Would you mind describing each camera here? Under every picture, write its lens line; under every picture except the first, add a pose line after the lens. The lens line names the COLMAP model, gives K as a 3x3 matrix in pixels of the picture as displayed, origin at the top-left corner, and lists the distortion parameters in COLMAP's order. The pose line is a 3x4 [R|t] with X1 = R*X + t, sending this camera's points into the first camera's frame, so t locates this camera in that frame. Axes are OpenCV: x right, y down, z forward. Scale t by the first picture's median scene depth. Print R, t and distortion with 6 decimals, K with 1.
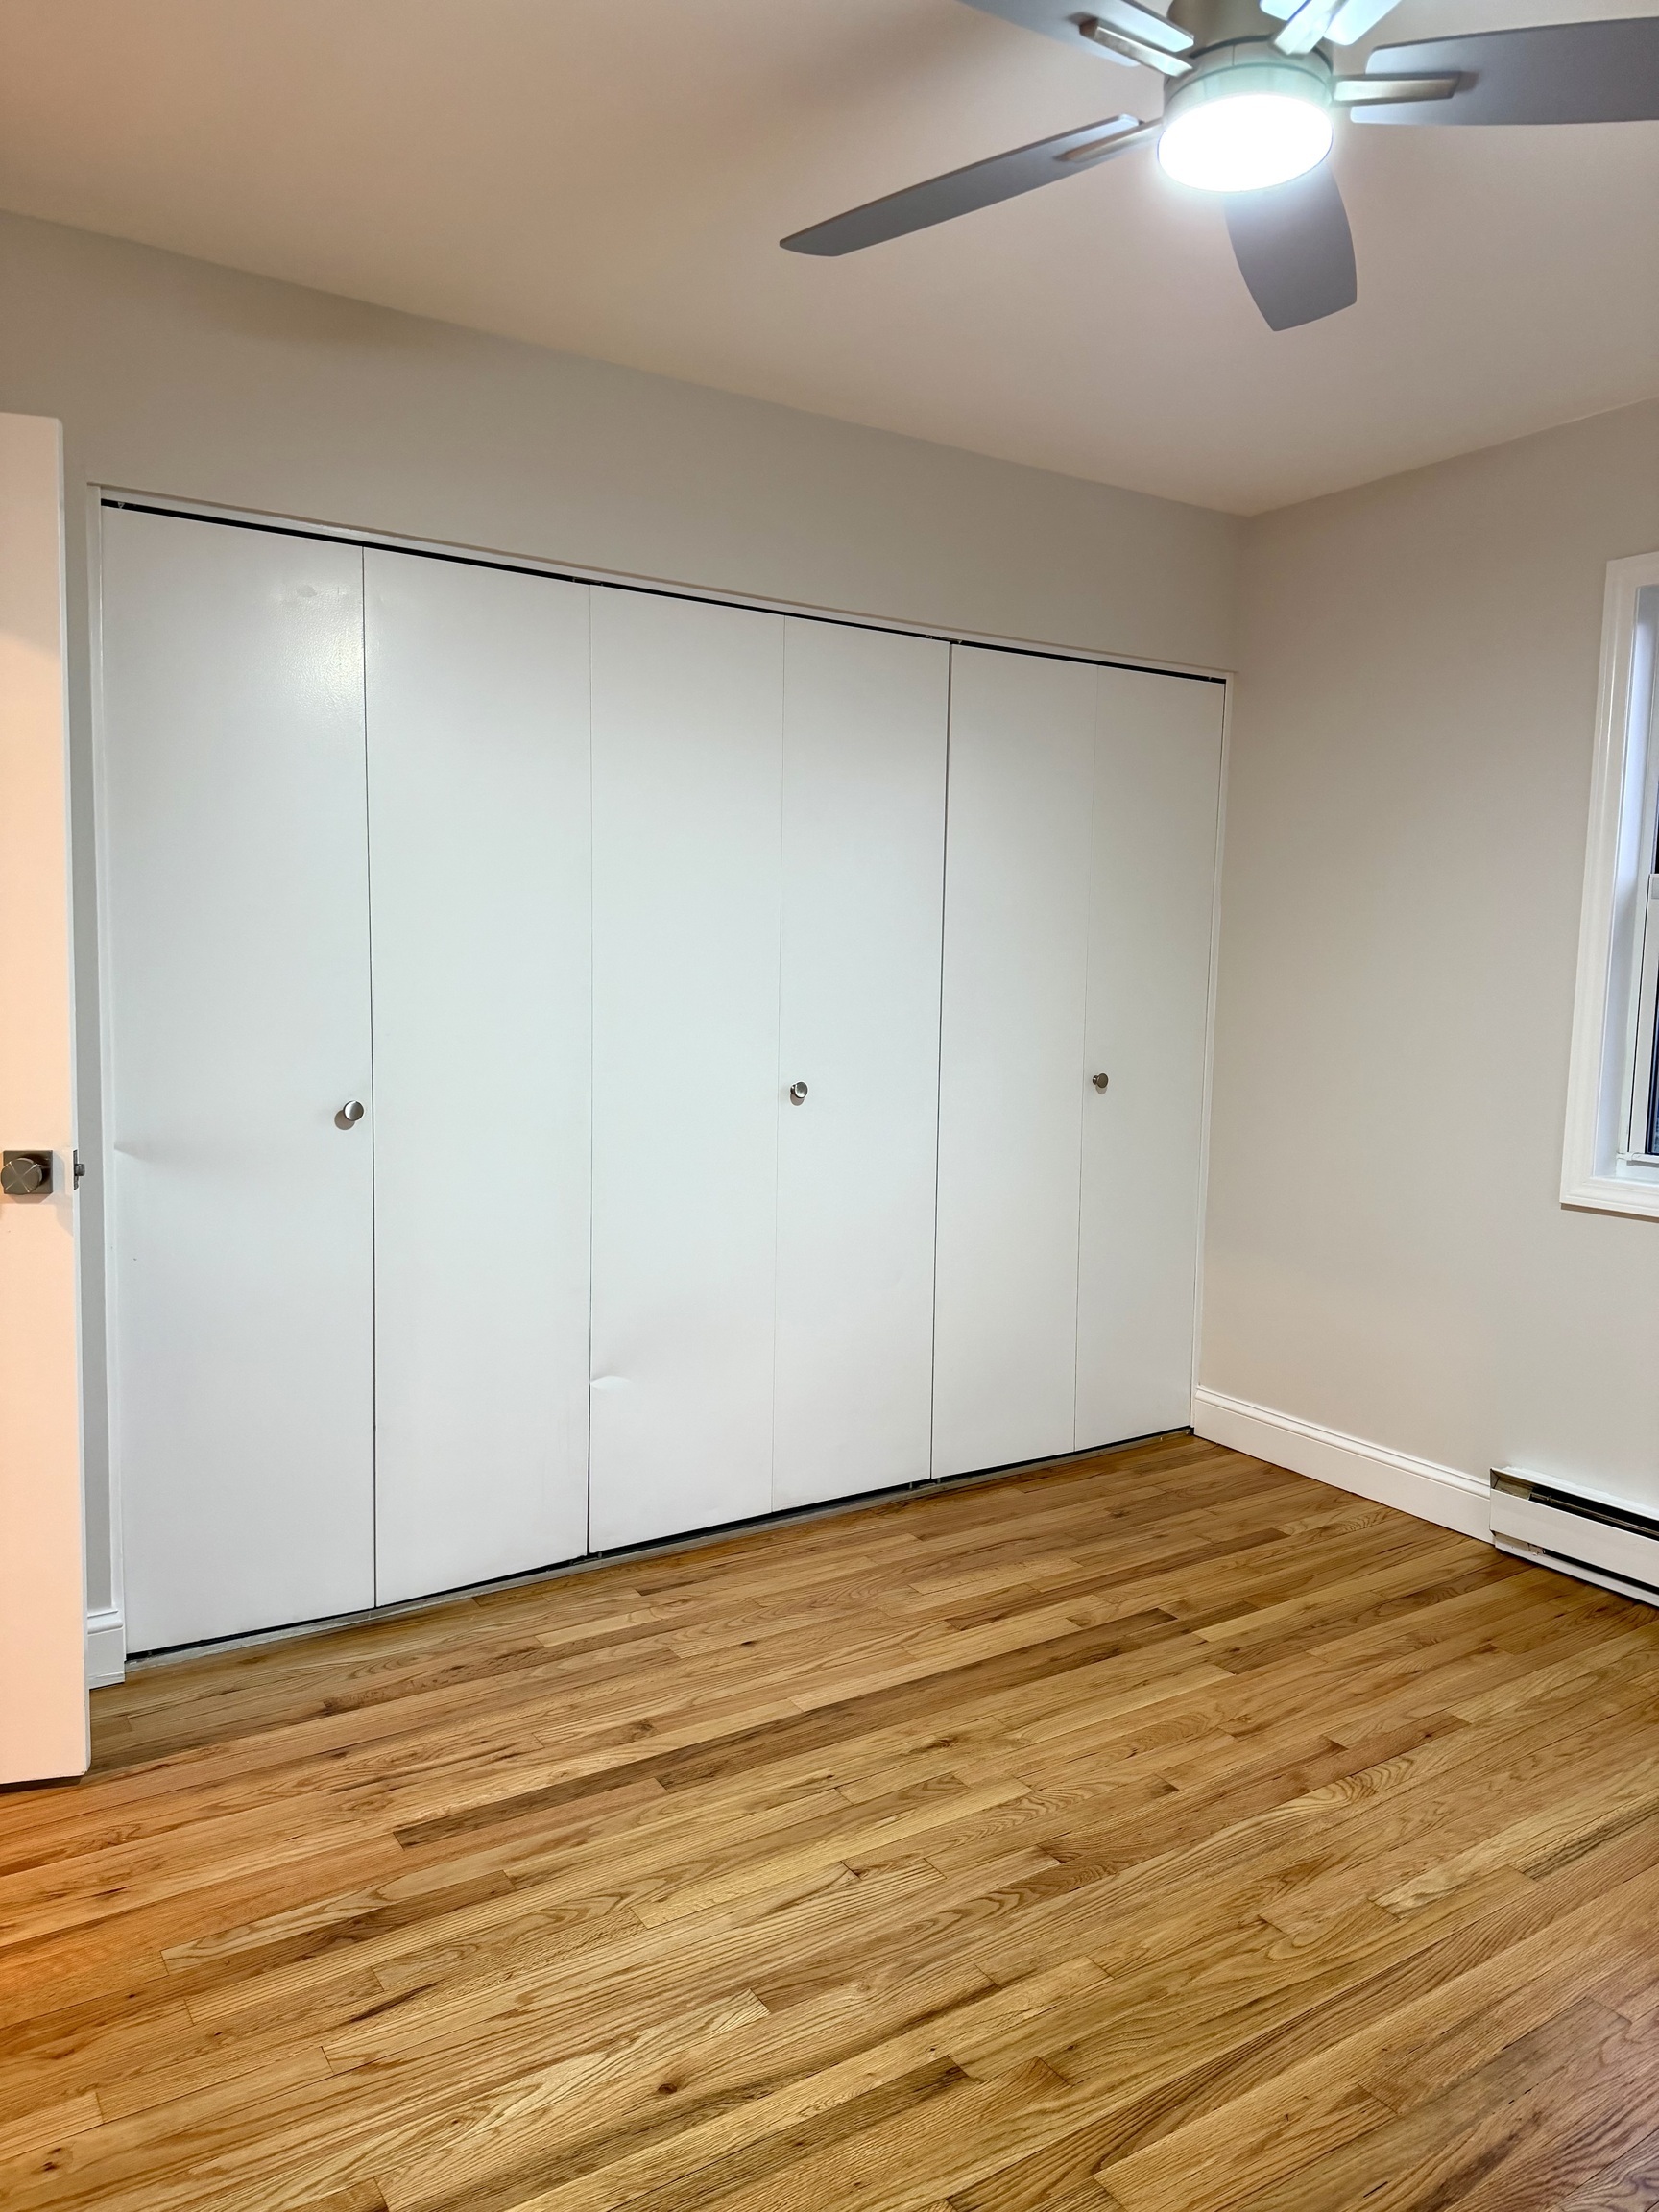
lens RADIAL K [[1553.3, 0, 833.8], [0, 1553.3, 1082.2], [0, 0, 1]] dist [0.023470, -0.031457]
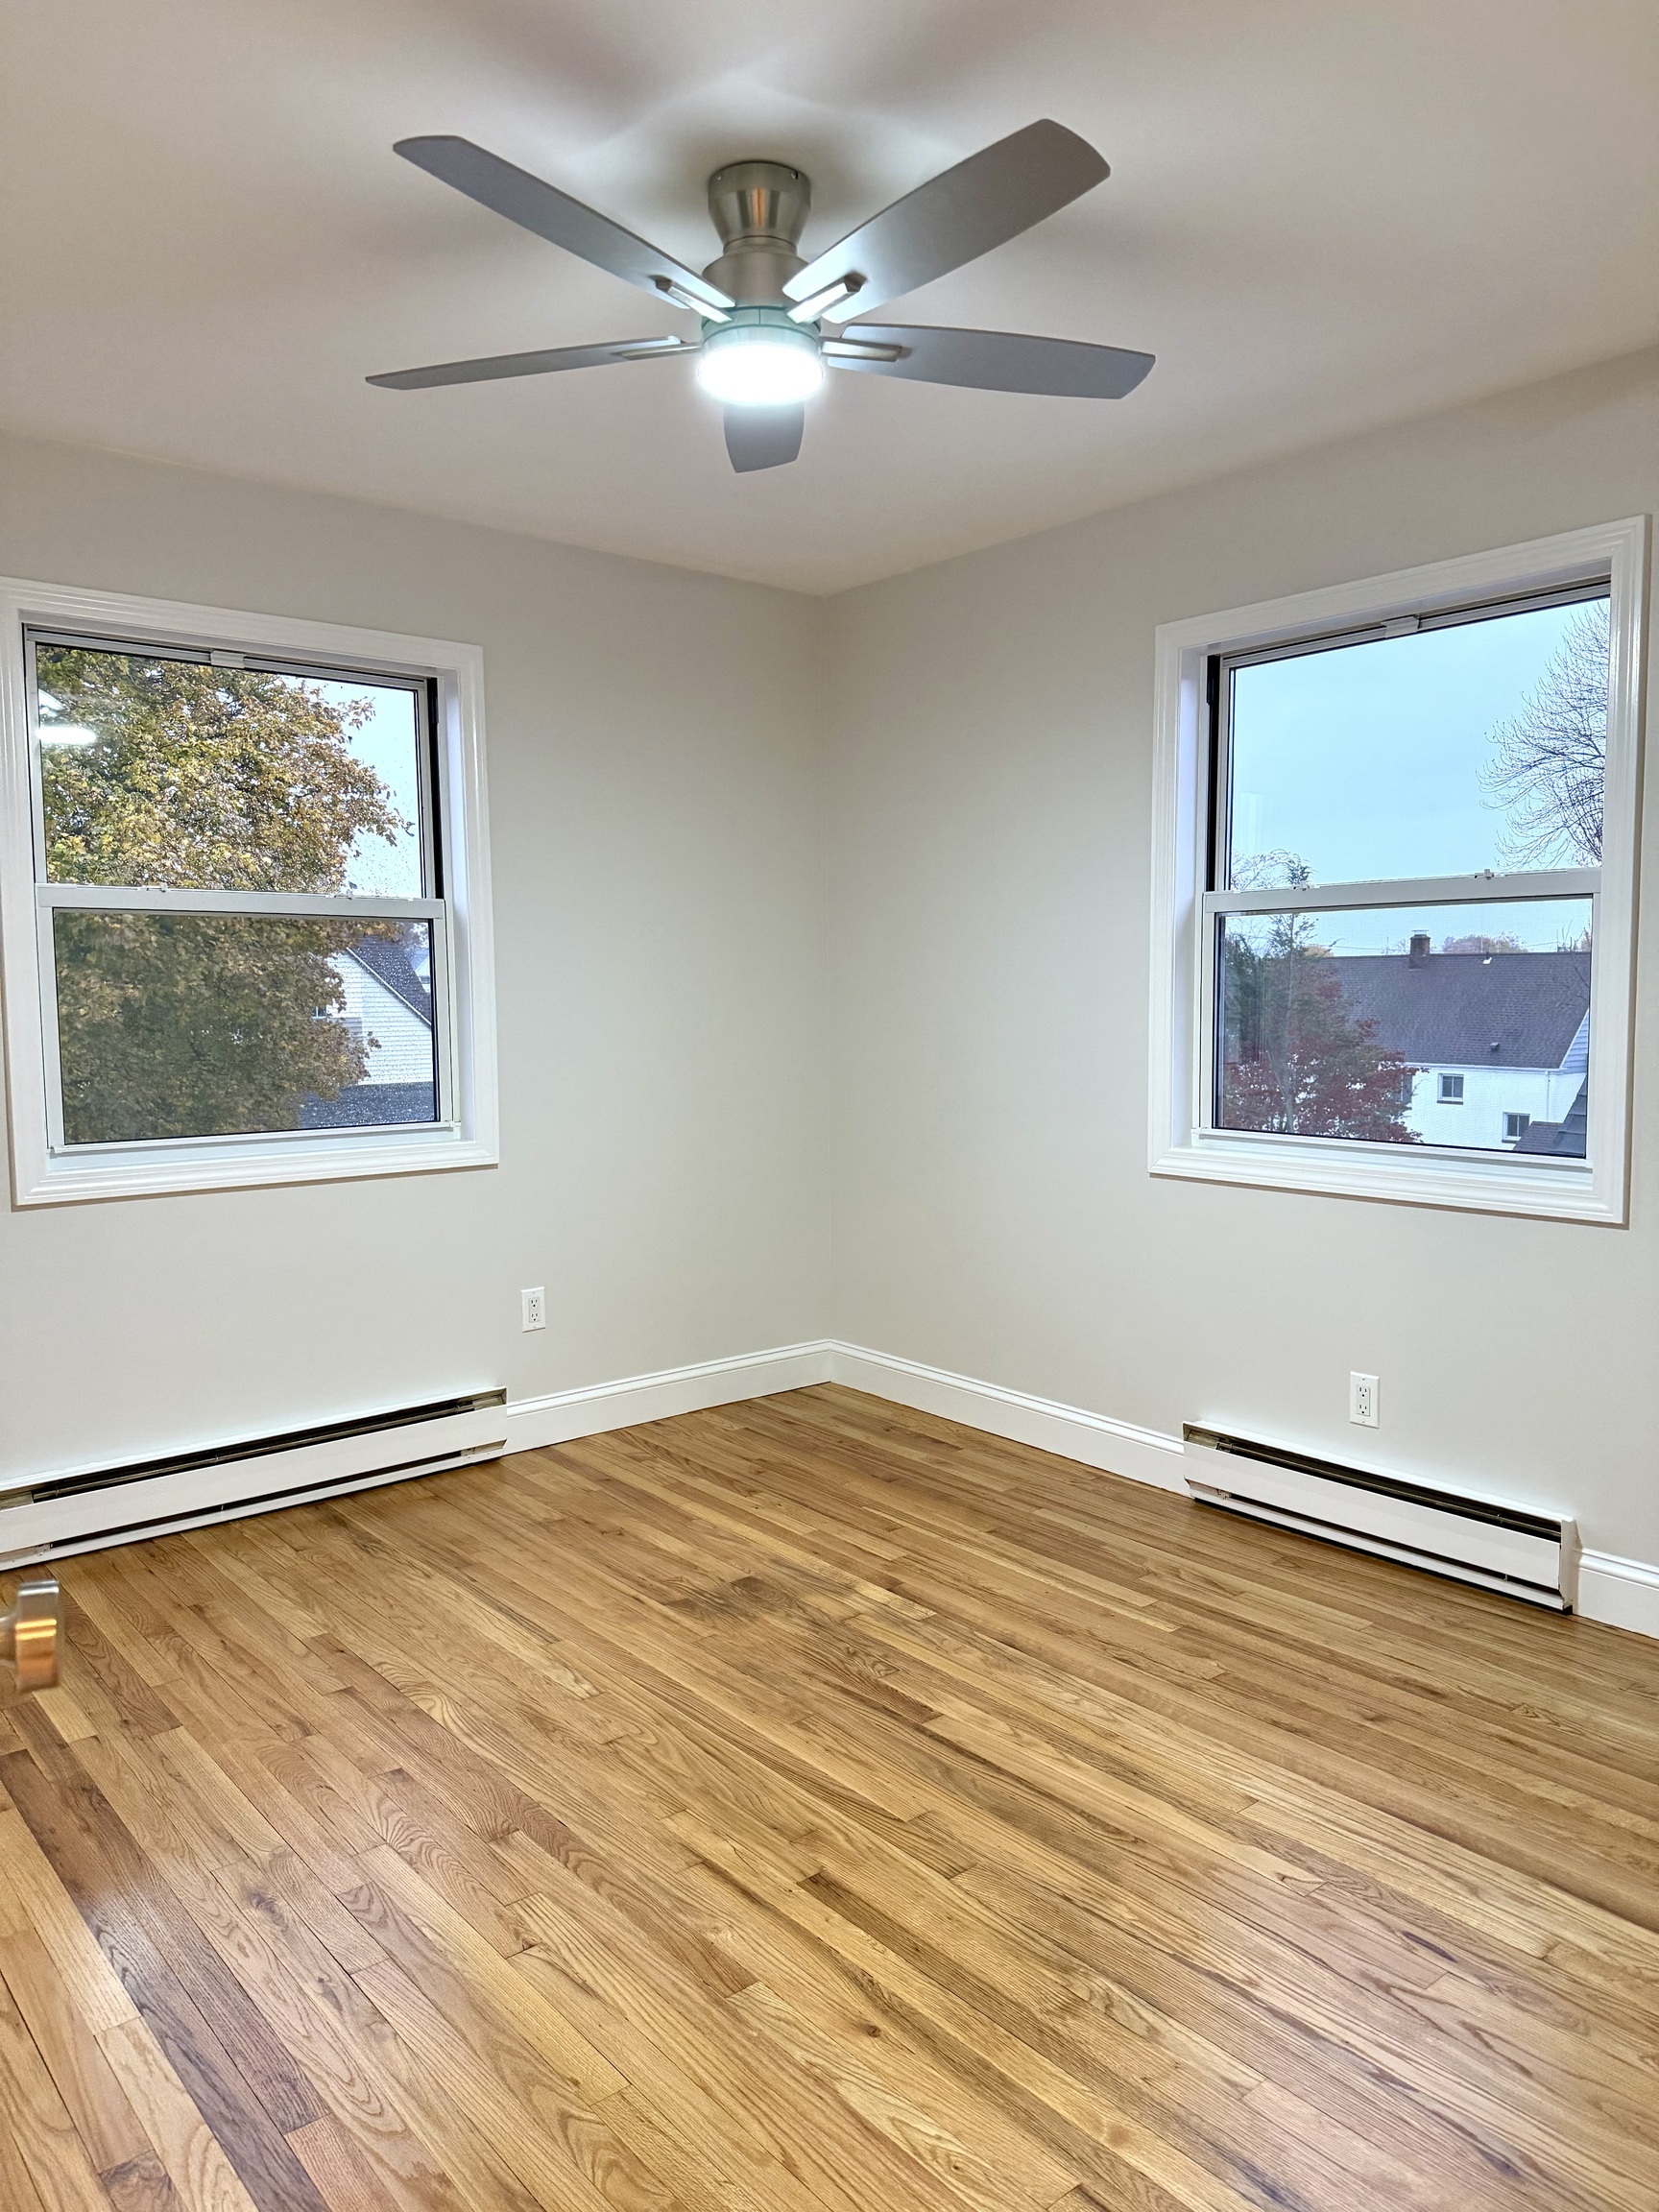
lens RADIAL K [[1556.8, 0, 838.2], [0, 1556.8, 1102.0], [0, 0, 1]] dist [0.012279, -0.018990]
pose [[-0.114248, -0.097215, 0.988684, -0.887827], [0.084687, 0.990625, 0.107192, -0.077844], [-0.989836, 0.095975, -0.104944, 0.875061]]
